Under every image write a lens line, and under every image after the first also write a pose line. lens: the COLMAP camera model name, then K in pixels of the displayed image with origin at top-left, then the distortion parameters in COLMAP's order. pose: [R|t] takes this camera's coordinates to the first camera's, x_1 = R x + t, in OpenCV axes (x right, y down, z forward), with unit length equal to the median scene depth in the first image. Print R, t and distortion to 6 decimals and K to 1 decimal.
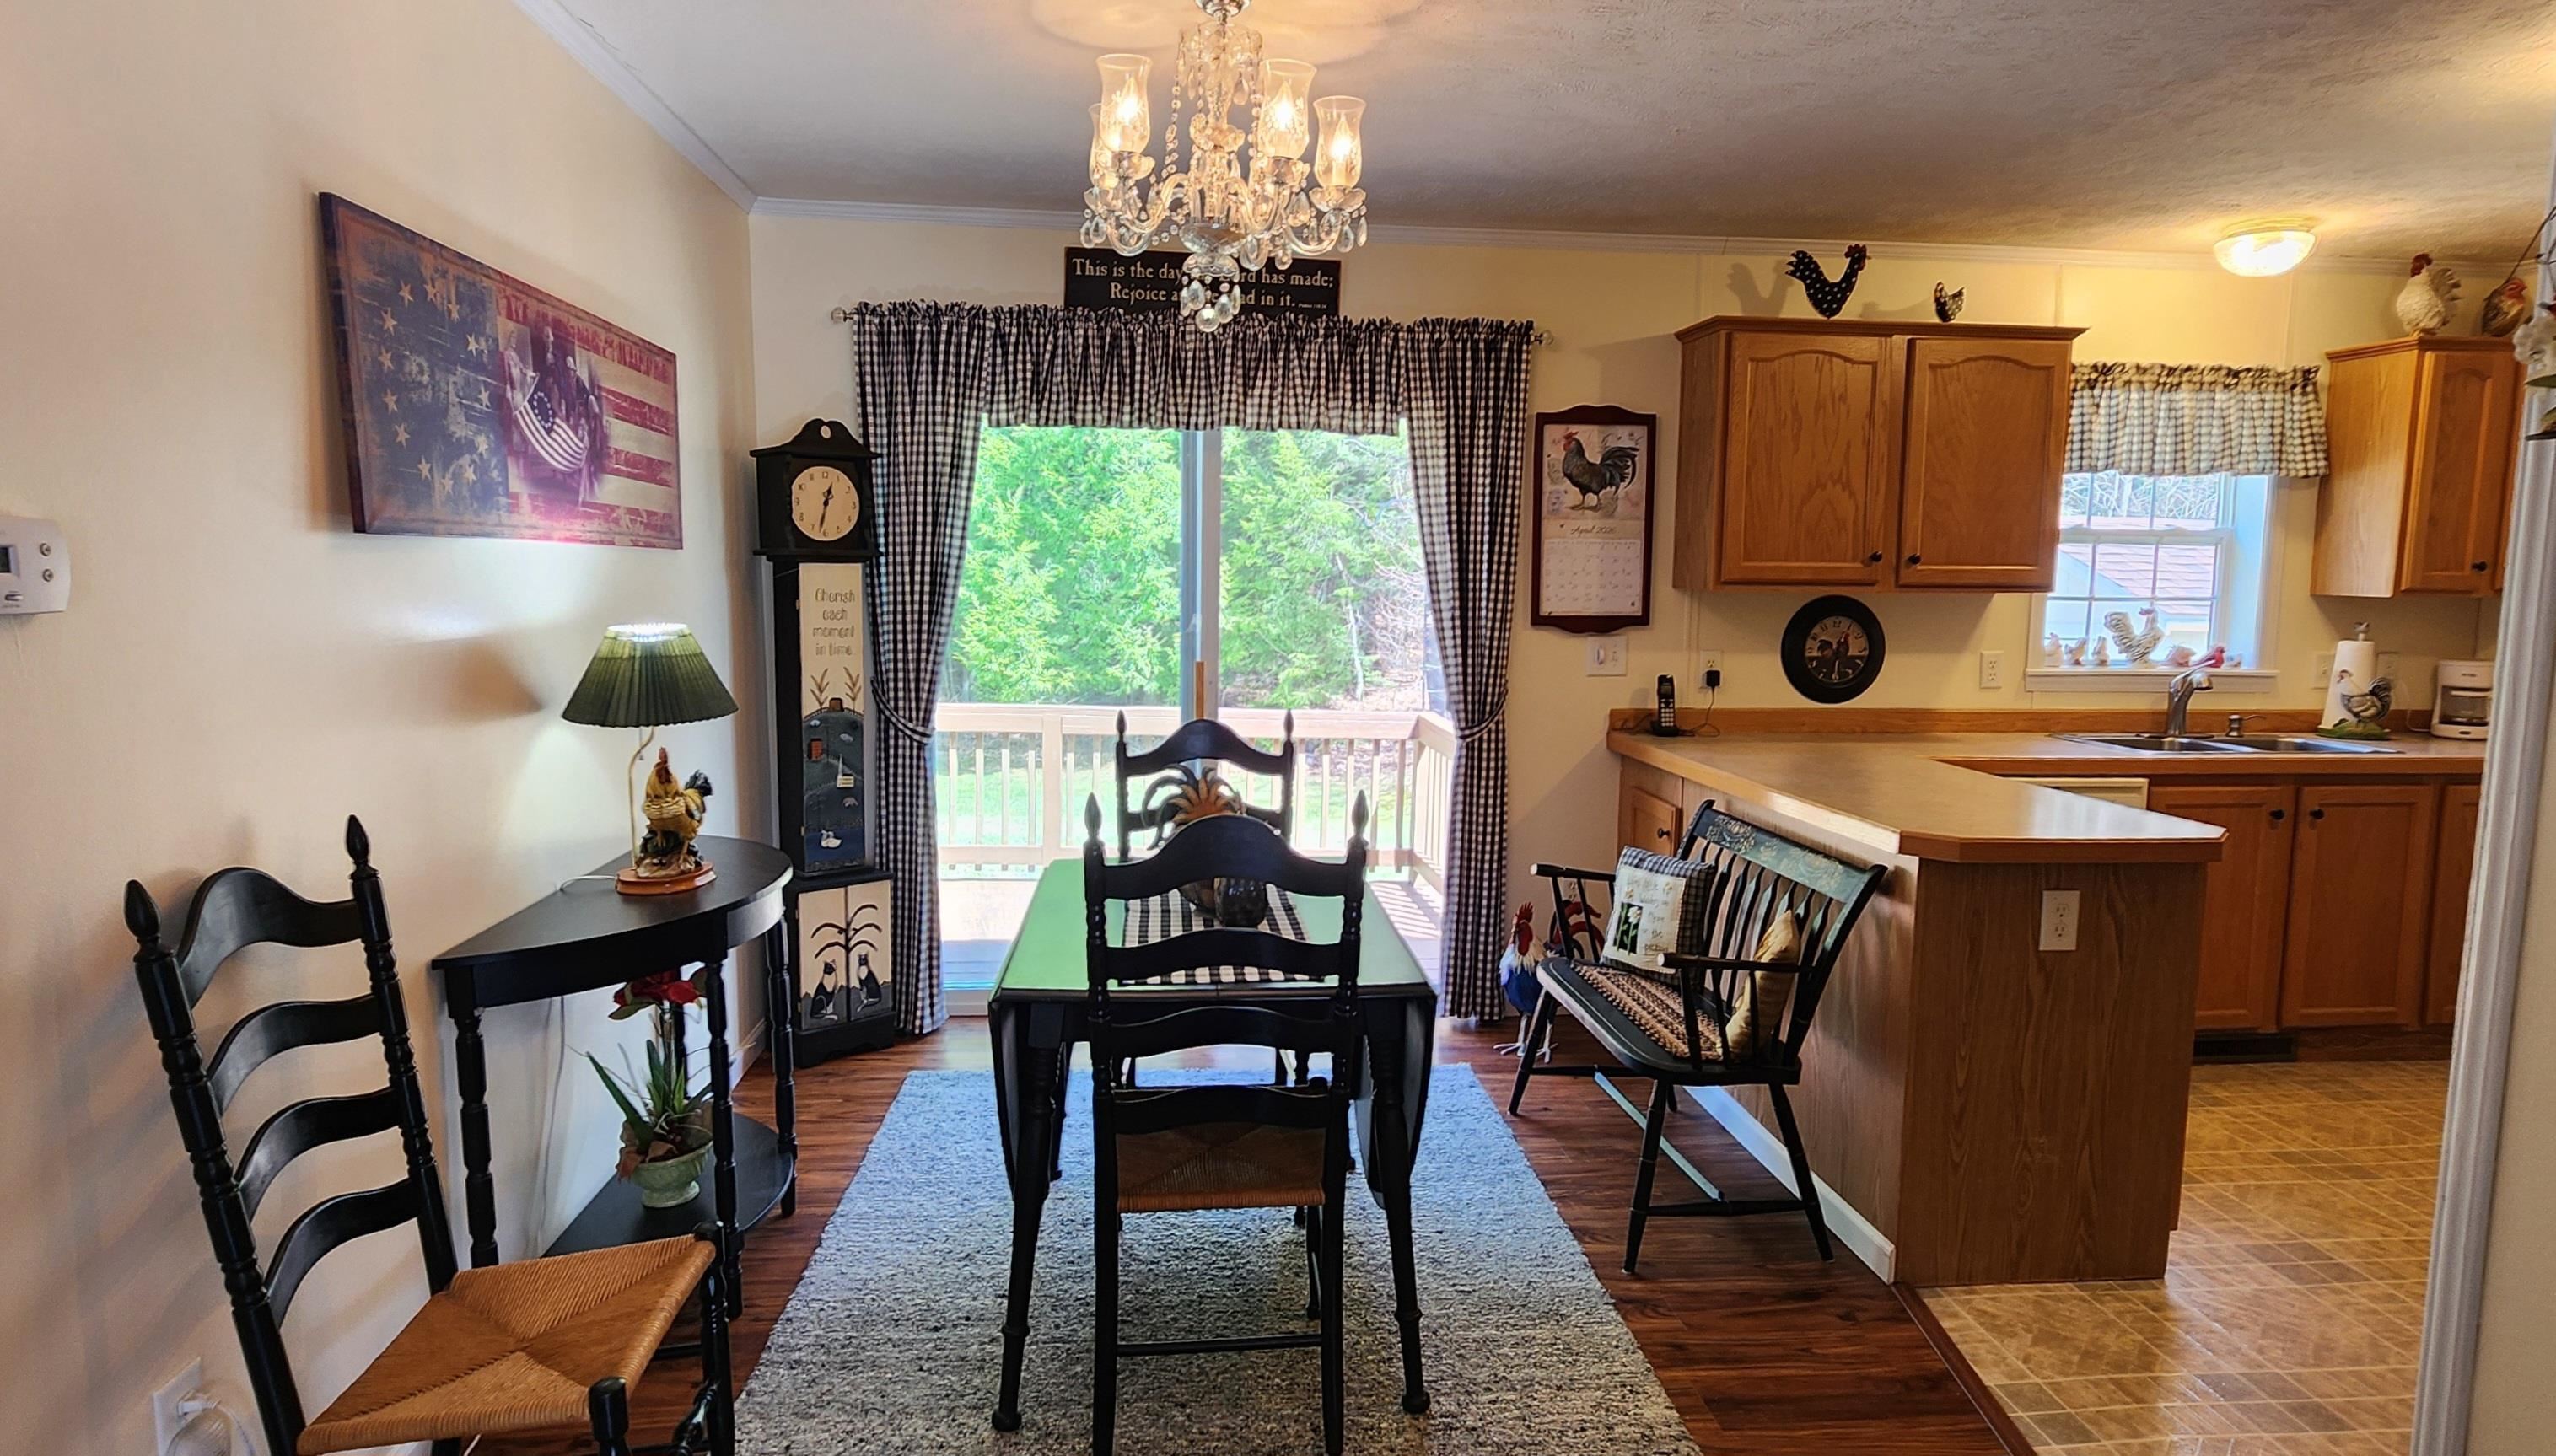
lens RADIAL K [[1403.7, 0, 1287.6], [0, 1403.7, 719.0], [0, 0, 1]] dist [-0.003432, 0.002154]
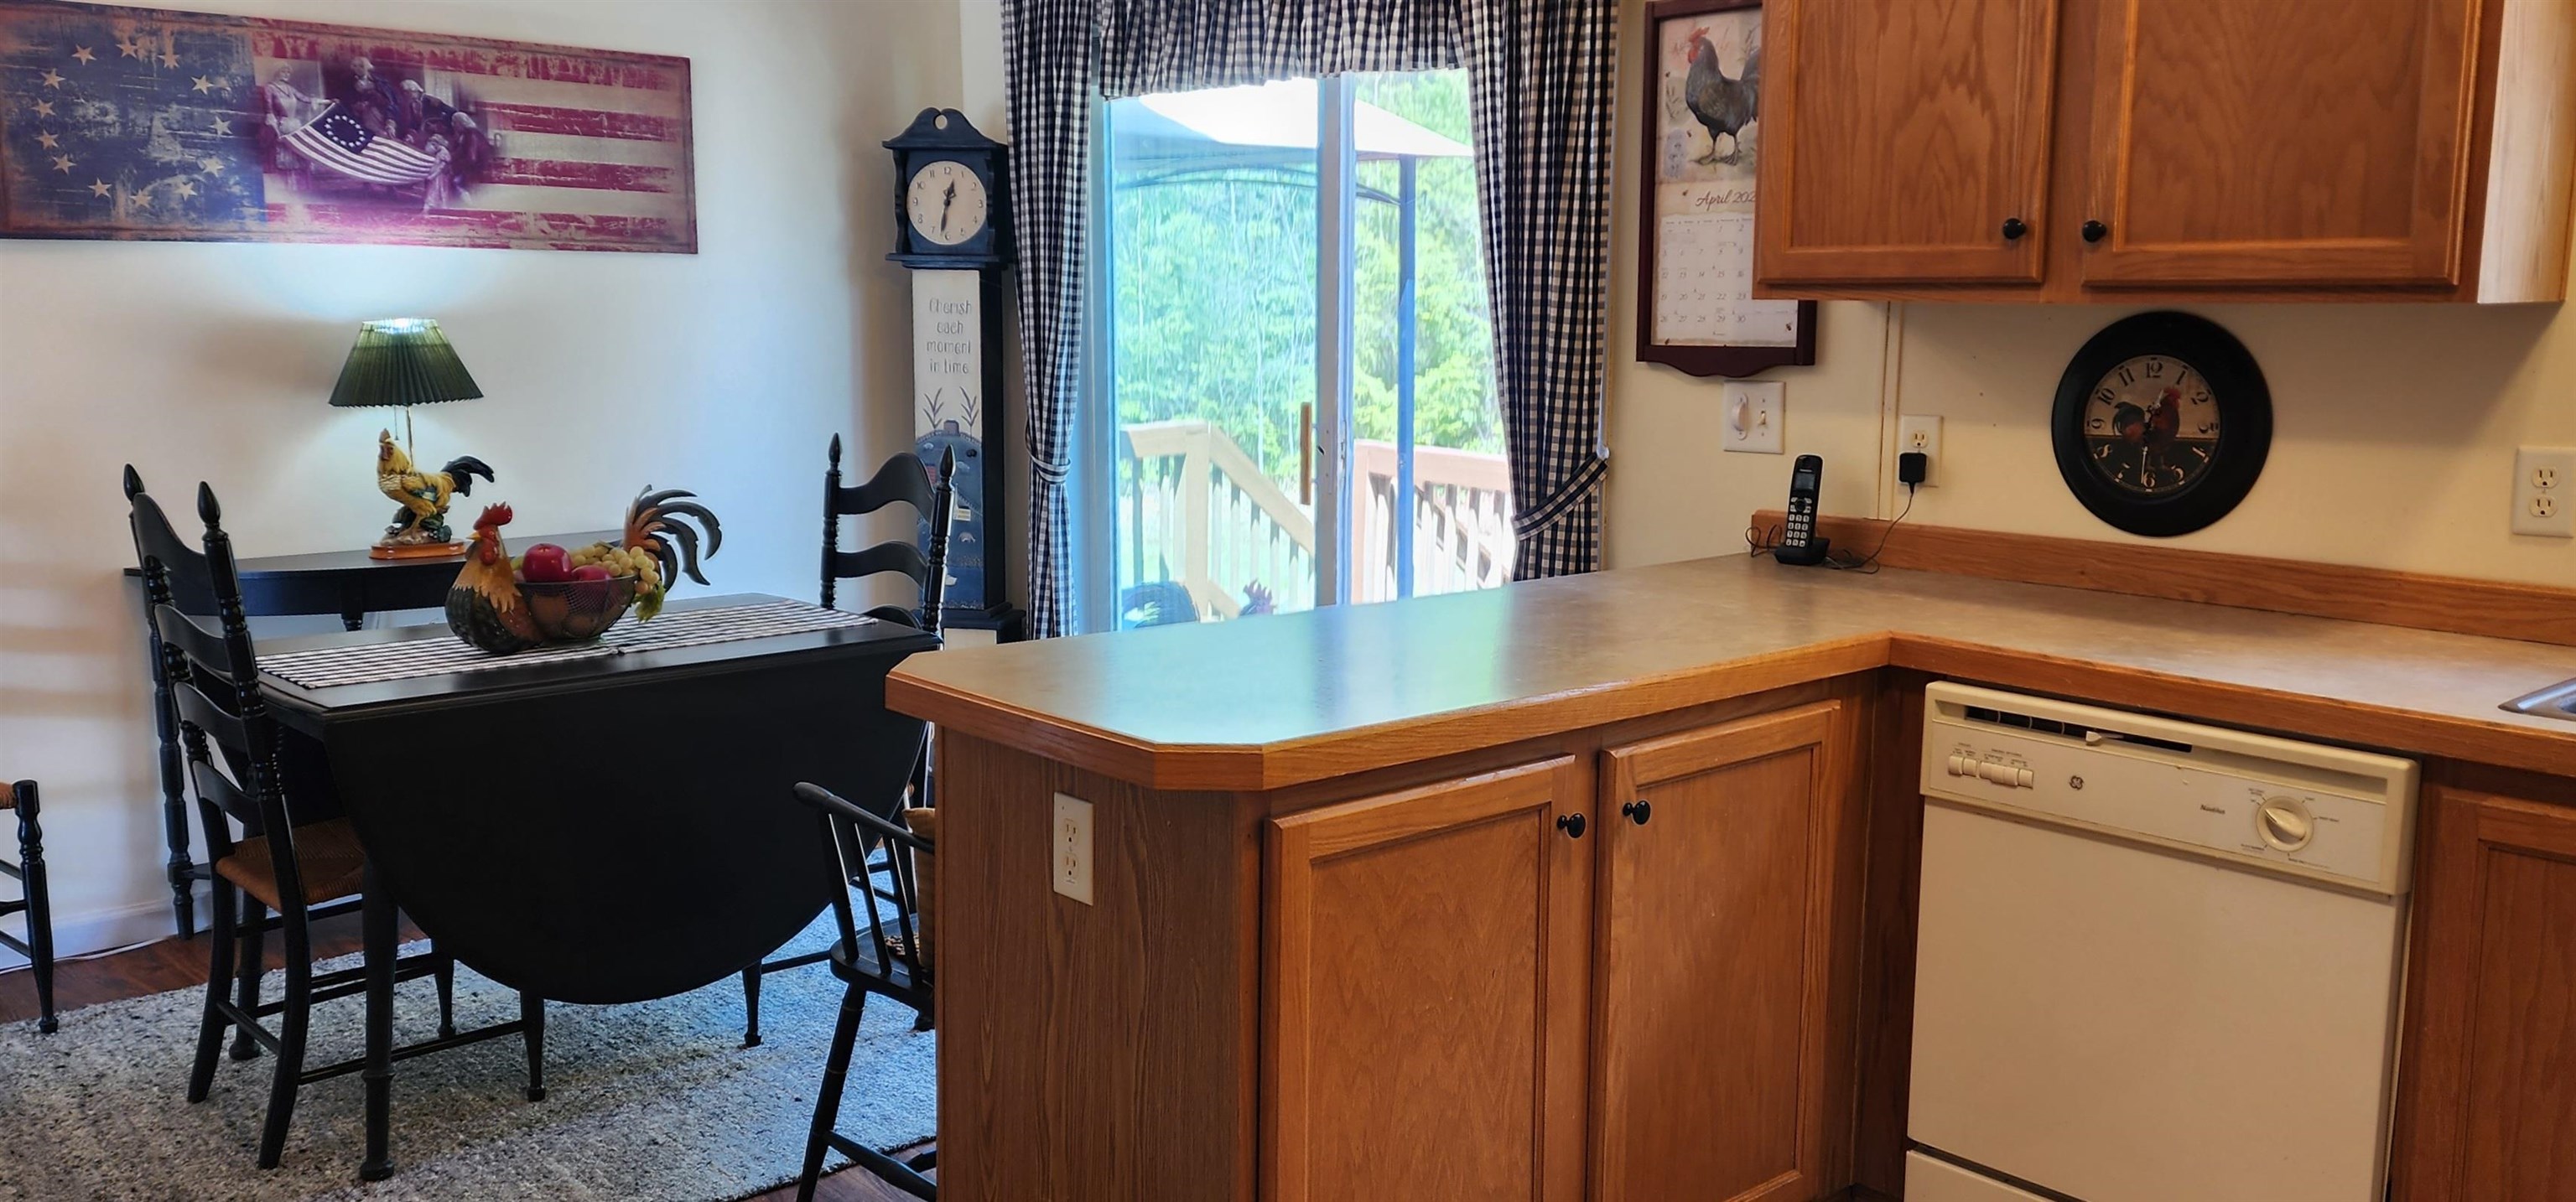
lens RADIAL K [[2063.2, 0, 1338.6], [0, 2063.2, 591.3], [0, 0, 1]] dist [0.097223, -0.098781]
pose [[0.607736, 0.109325, -0.786578, 0.847297], [-0.082733, 0.993805, 0.074205, -0.024219], [0.789818, 0.019979, 0.613016, 0.363839]]
